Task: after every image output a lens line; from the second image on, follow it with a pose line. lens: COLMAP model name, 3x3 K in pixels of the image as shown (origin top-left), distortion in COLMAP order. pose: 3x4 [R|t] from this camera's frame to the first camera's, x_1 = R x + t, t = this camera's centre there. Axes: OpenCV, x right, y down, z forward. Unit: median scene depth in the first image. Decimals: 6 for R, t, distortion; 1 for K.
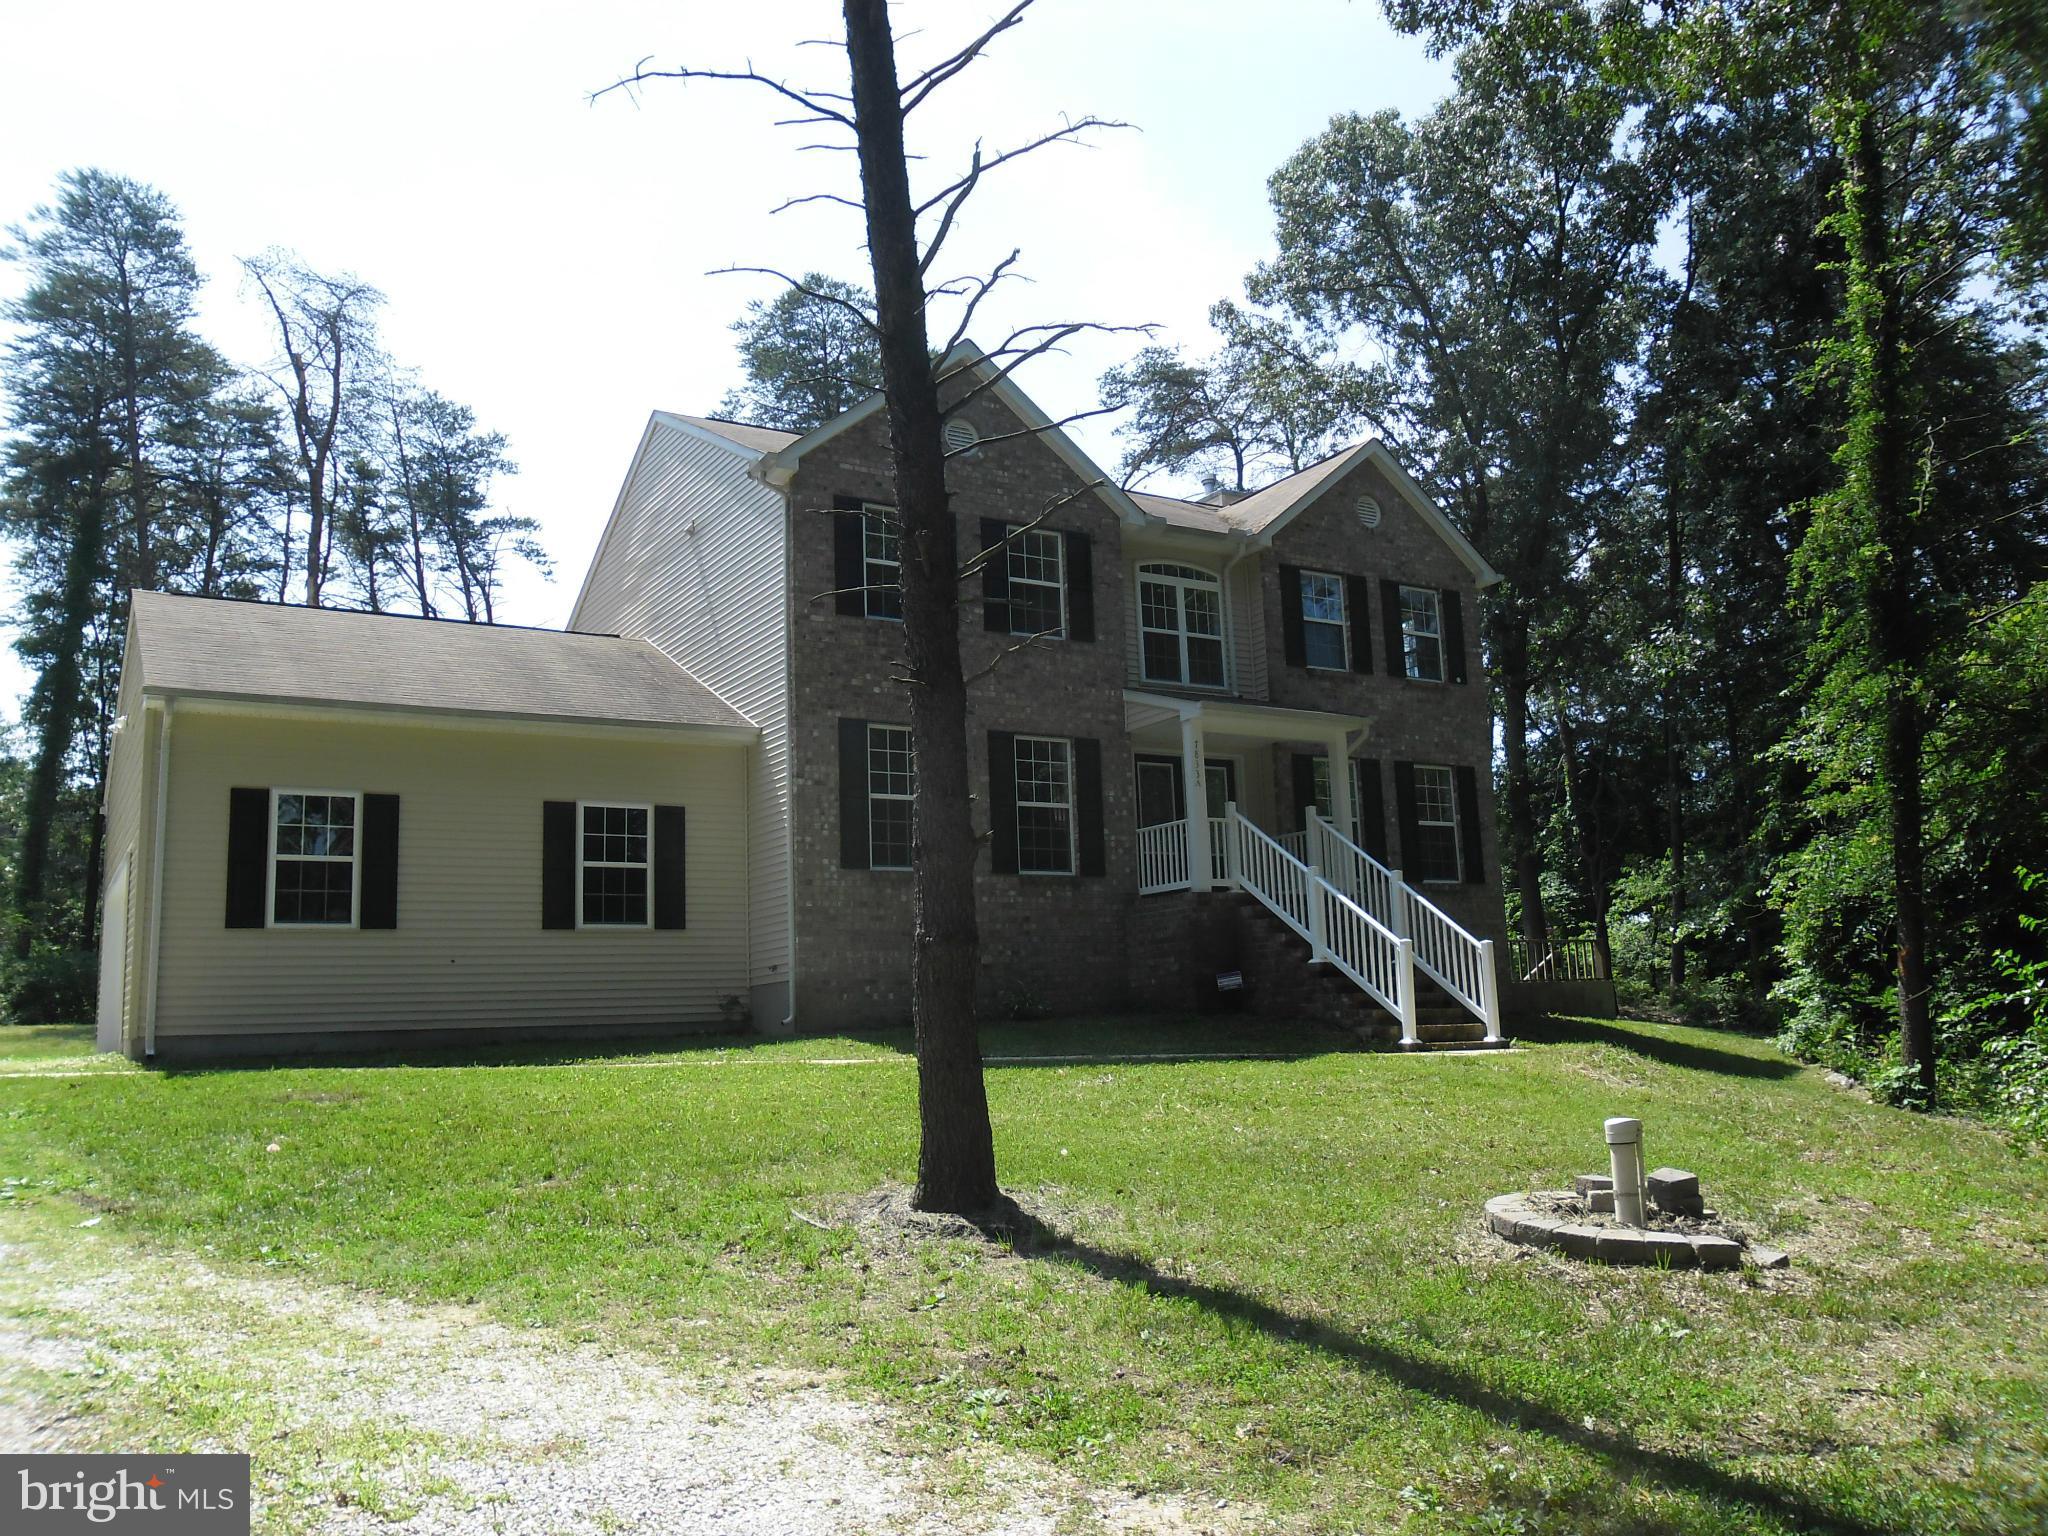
lens RADIAL K [[1643.6, 0, 1035.4], [0, 1643.6, 767.3], [0, 0, 1]] dist [-0.042720, 0.067977]
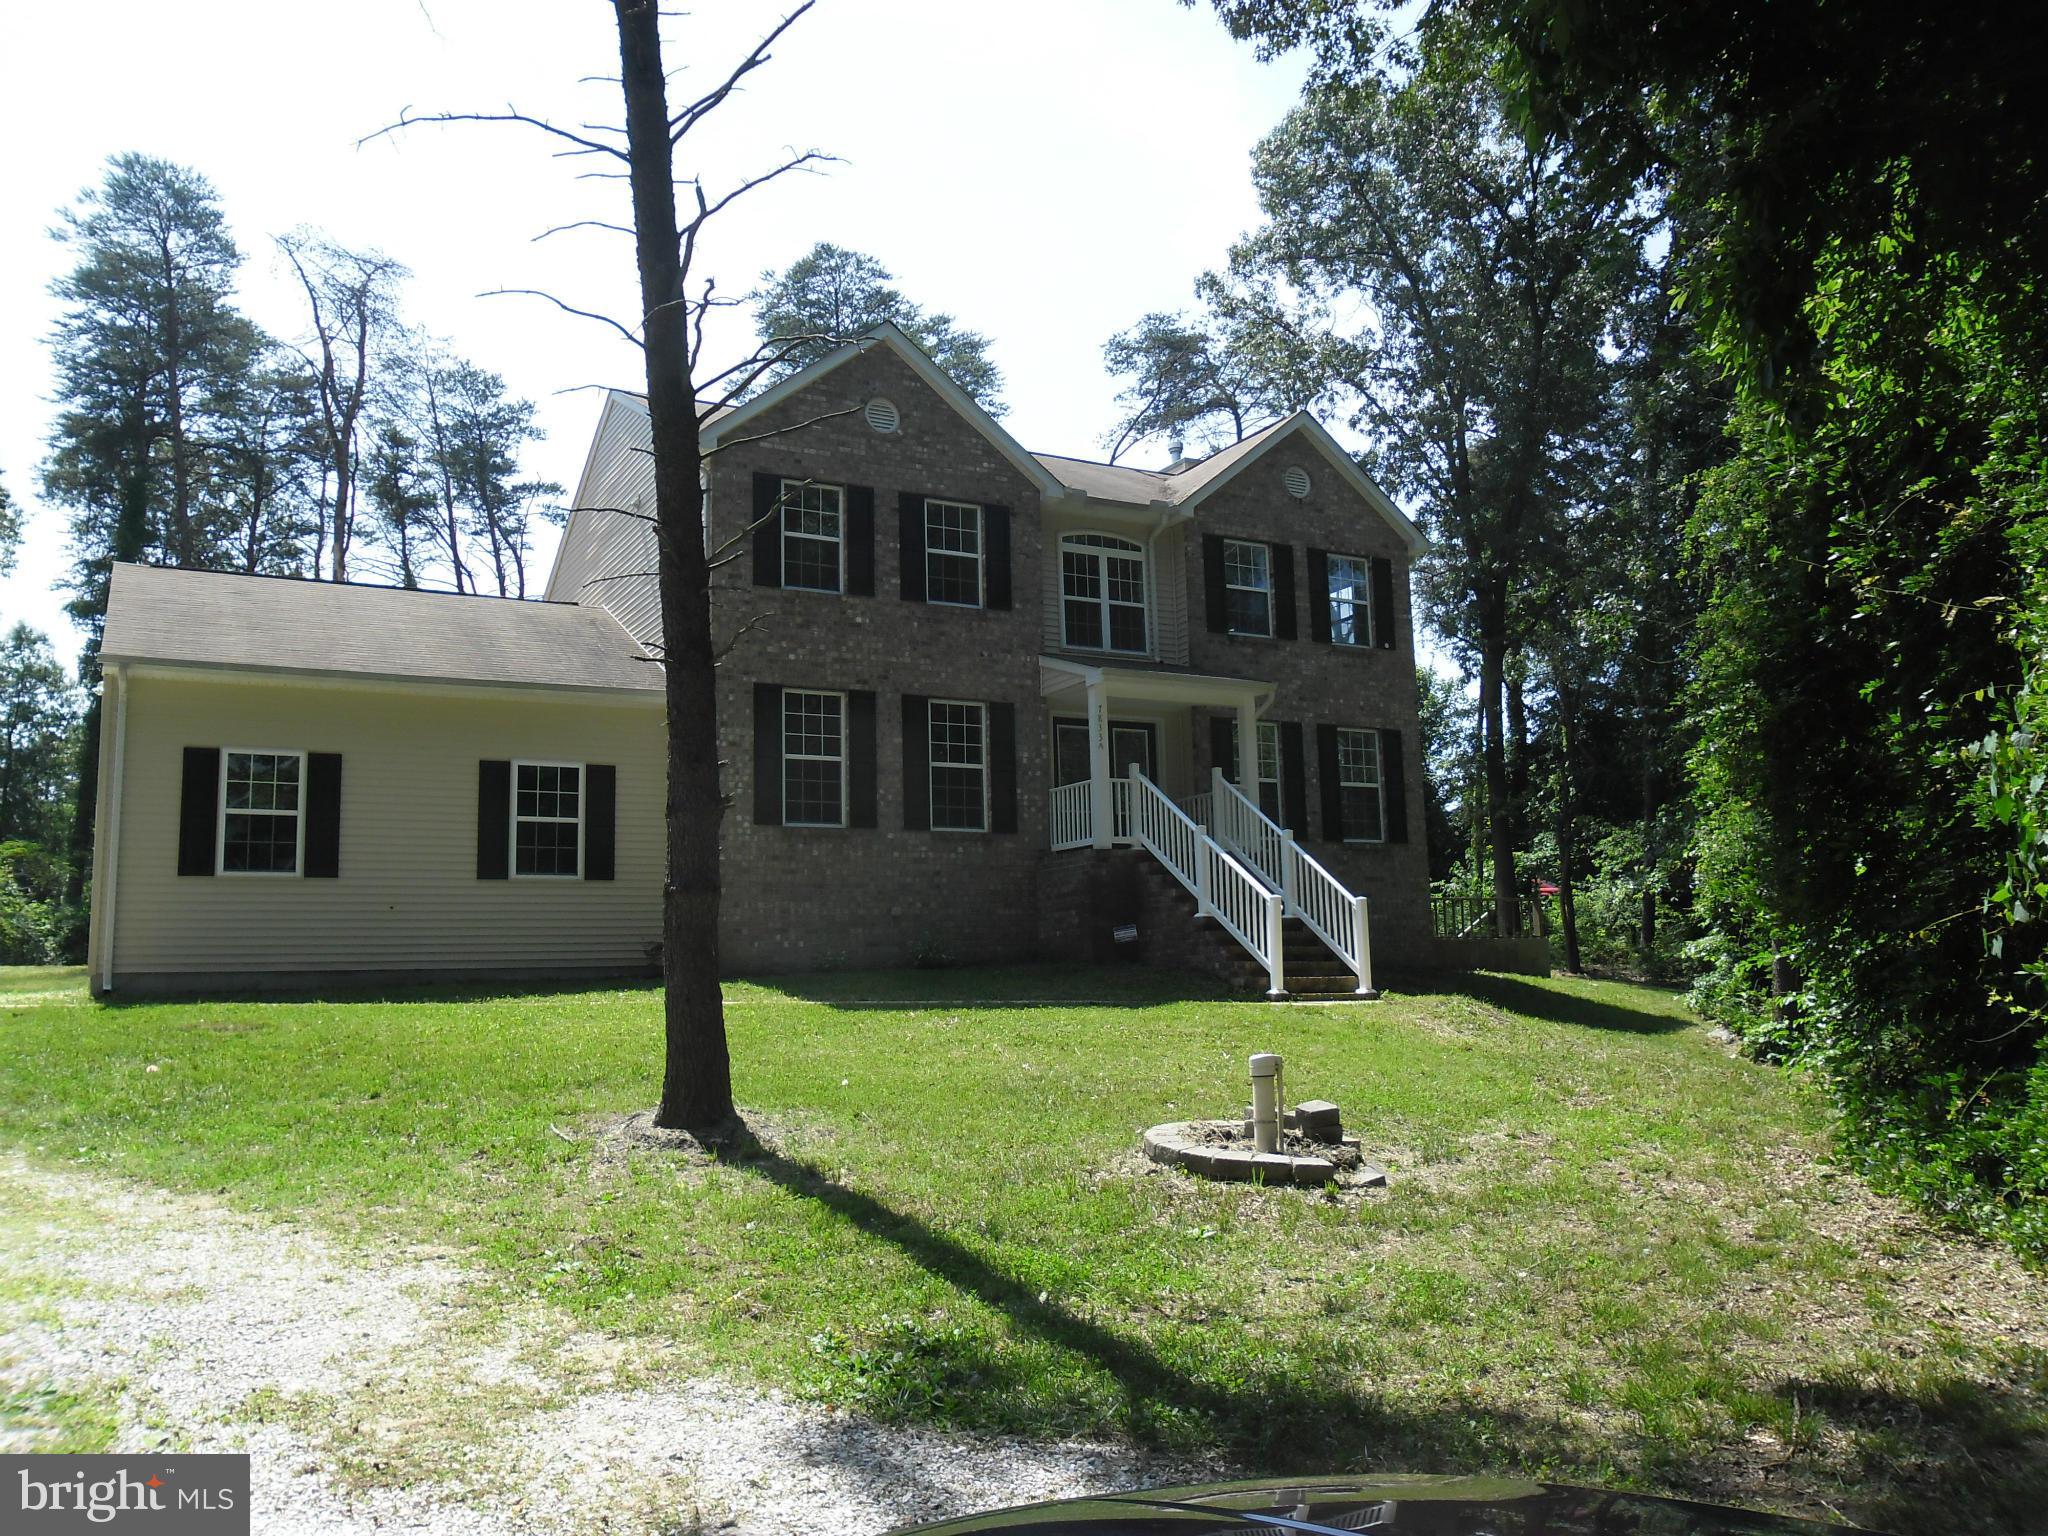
lens RADIAL K [[1639.3, 0, 1035.5], [0, 1639.3, 765.1], [0, 0, 1]] dist [-0.031842, 0.047510]
pose [[0.998792, 0.004964, -0.048890, 0.105198], [-0.003726, 0.999671, 0.025380, -0.004104], [0.049000, -0.025167, 0.998482, -0.047898]]
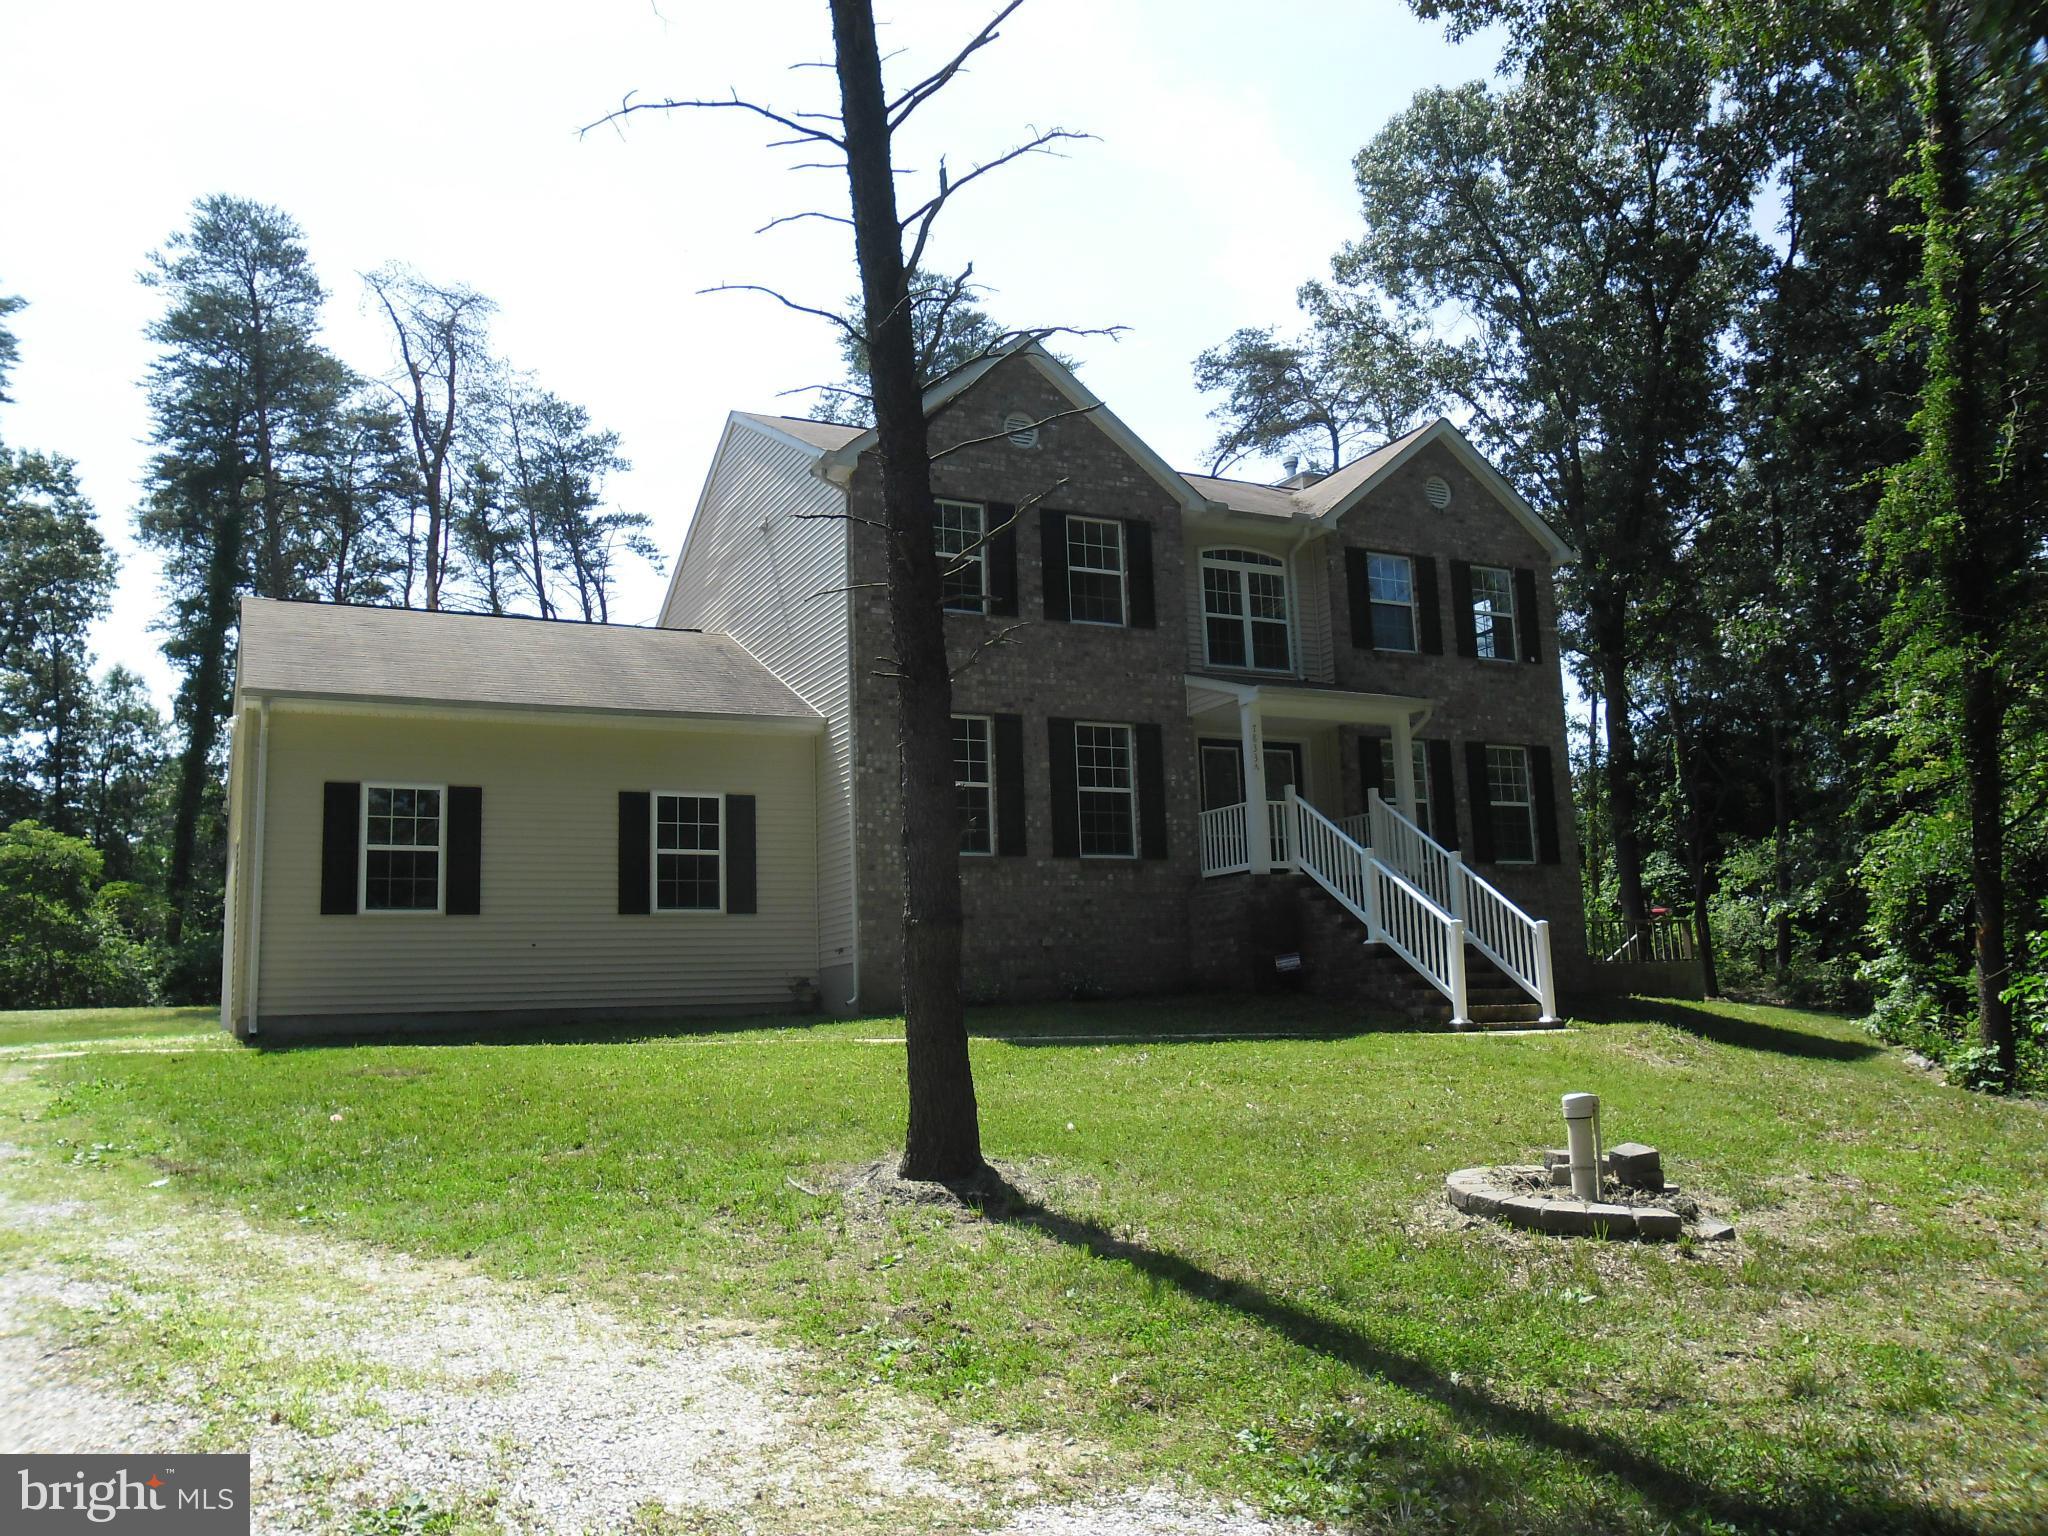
lens RADIAL K [[1643.6, 0, 1035.4], [0, 1643.6, 767.3], [0, 0, 1]] dist [-0.042720, 0.067977]
pose [[0.996735, -0.011759, -0.079884, 0.042955], [0.012553, 0.999877, 0.009449, -0.001123], [0.079764, -0.010421, 0.996759, -0.017189]]
